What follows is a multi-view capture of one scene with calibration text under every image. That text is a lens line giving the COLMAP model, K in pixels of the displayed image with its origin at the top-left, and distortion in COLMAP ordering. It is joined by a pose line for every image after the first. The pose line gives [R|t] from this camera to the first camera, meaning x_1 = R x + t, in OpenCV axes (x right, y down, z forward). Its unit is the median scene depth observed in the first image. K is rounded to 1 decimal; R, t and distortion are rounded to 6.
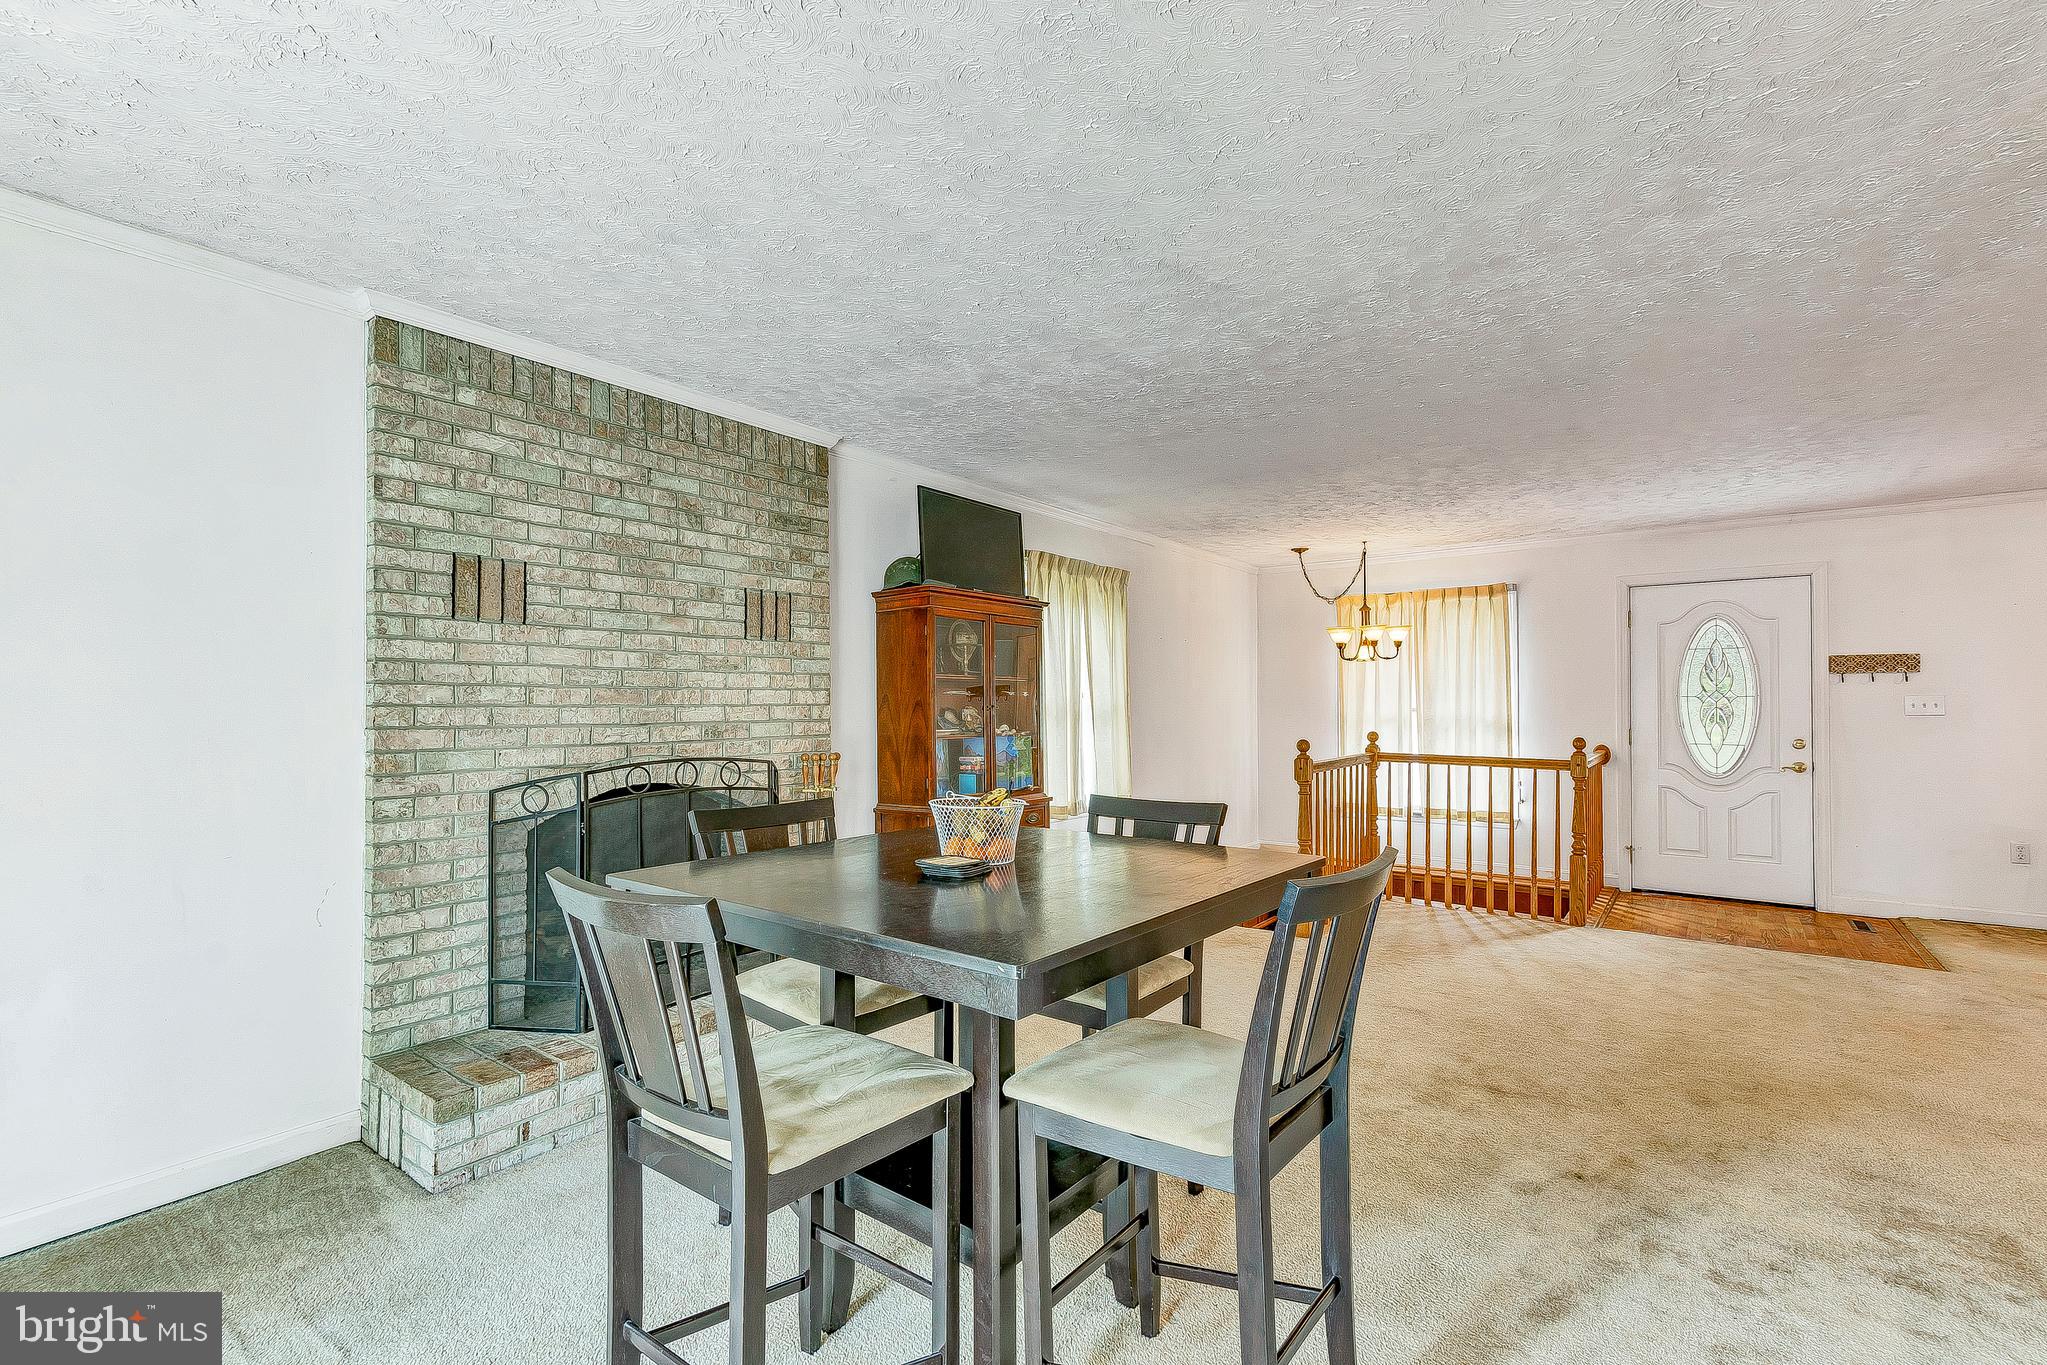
lens RADIAL K [[911.4, 0, 1031.6], [0, 911.4, 696.7], [0, 0, 1]] dist [0.013954, -0.001948]
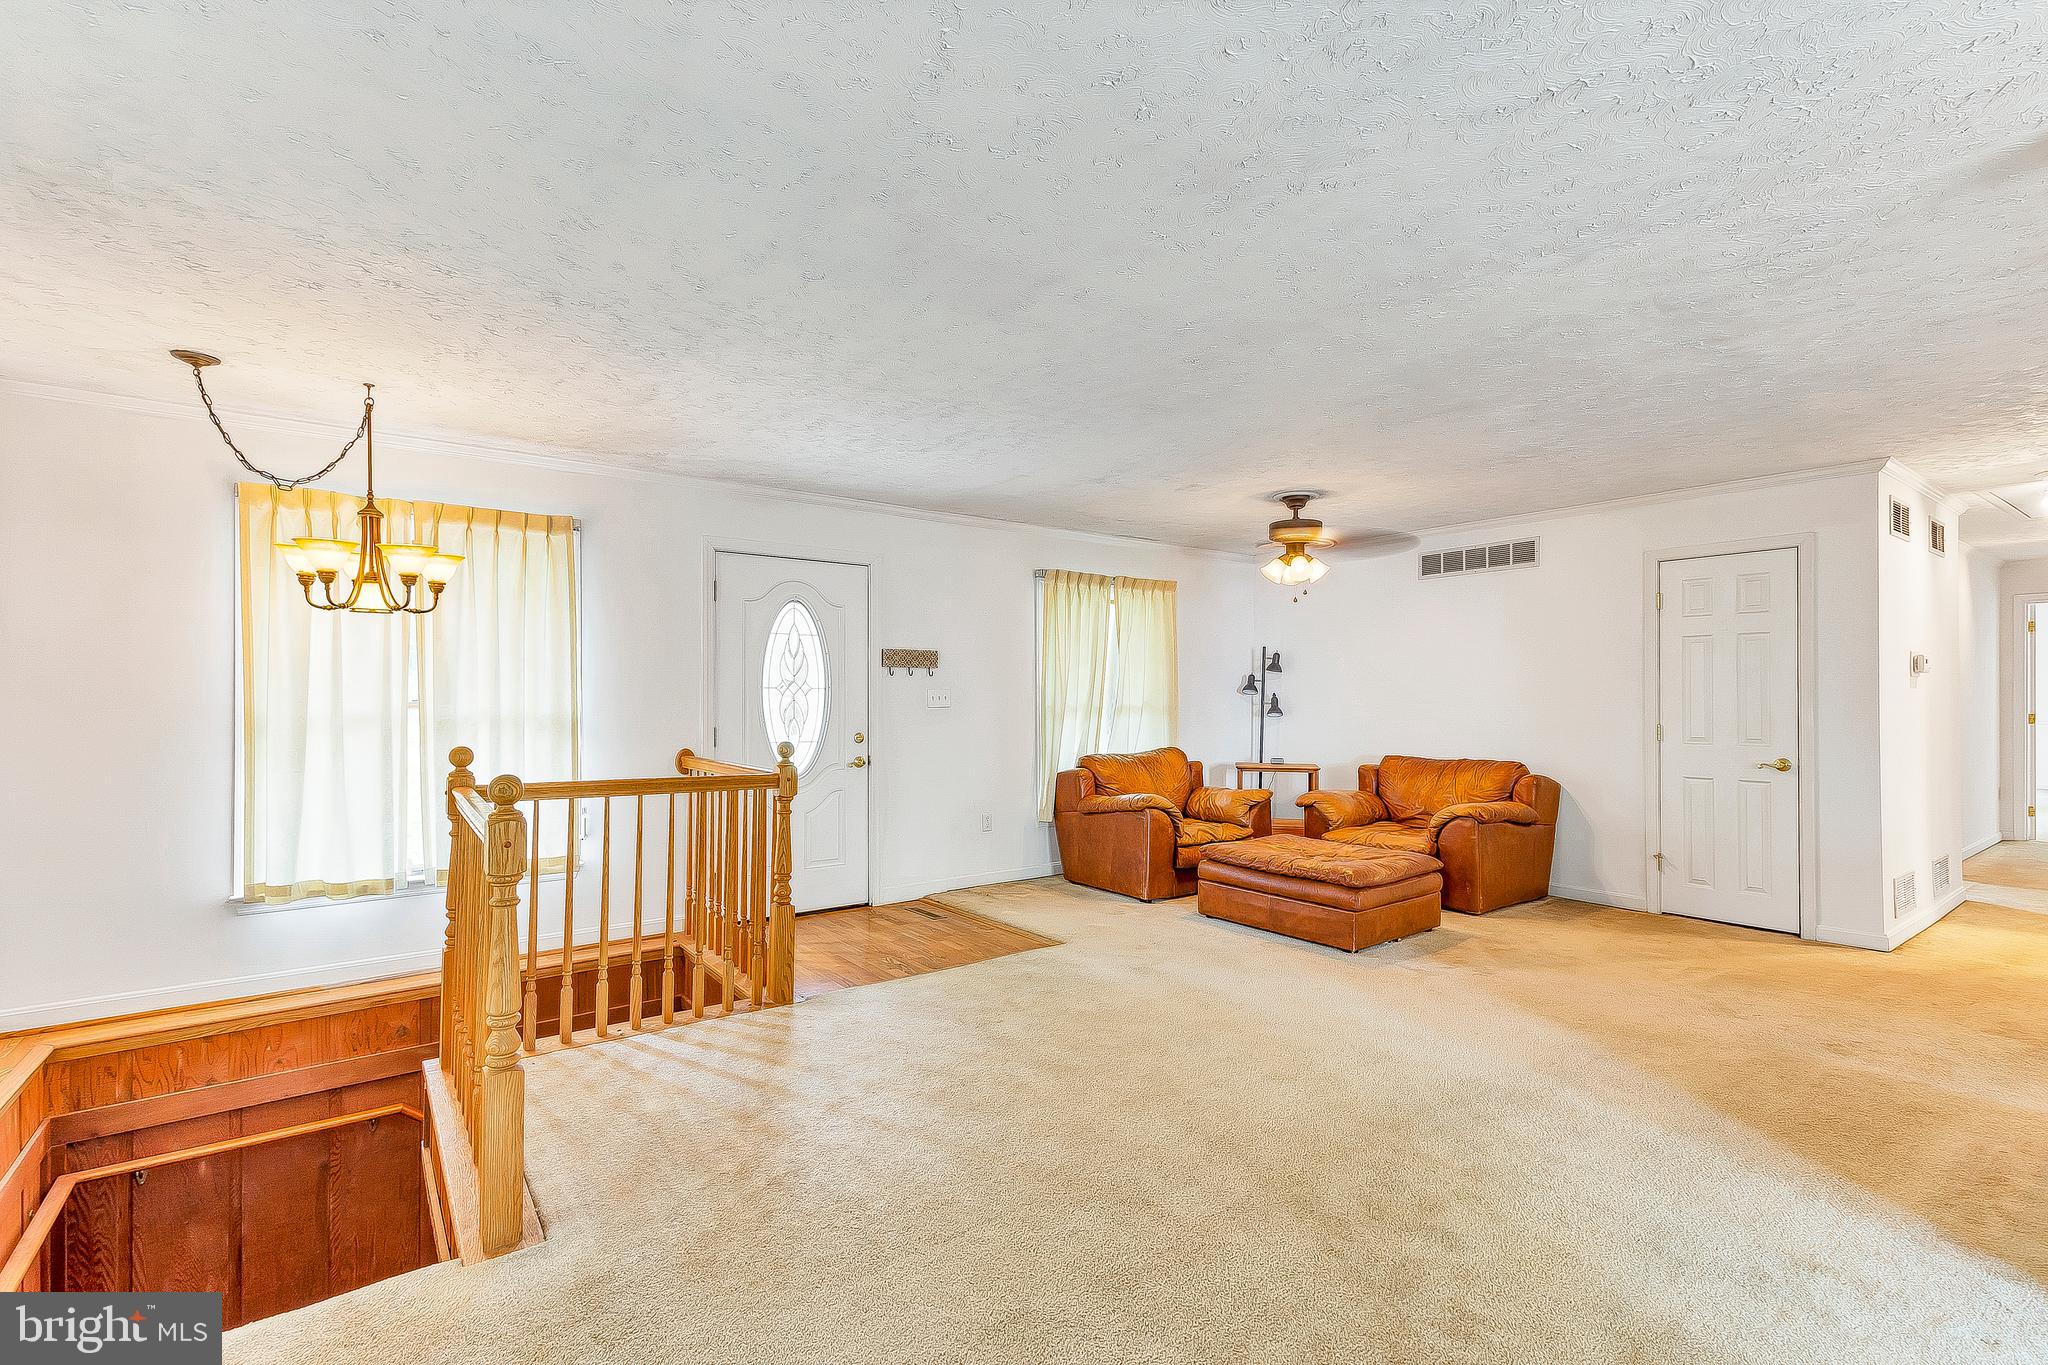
lens RADIAL K [[911.8, 0, 1013.0], [0, 911.8, 695.4], [0, 0, 1]] dist [0.013954, -0.001948]
pose [[0.284036, 0.005454, 0.958798, -0.040735], [-0.010163, 0.999945, -0.002677, 0.006887], [-0.958760, -0.008984, 0.284075, 0.553404]]
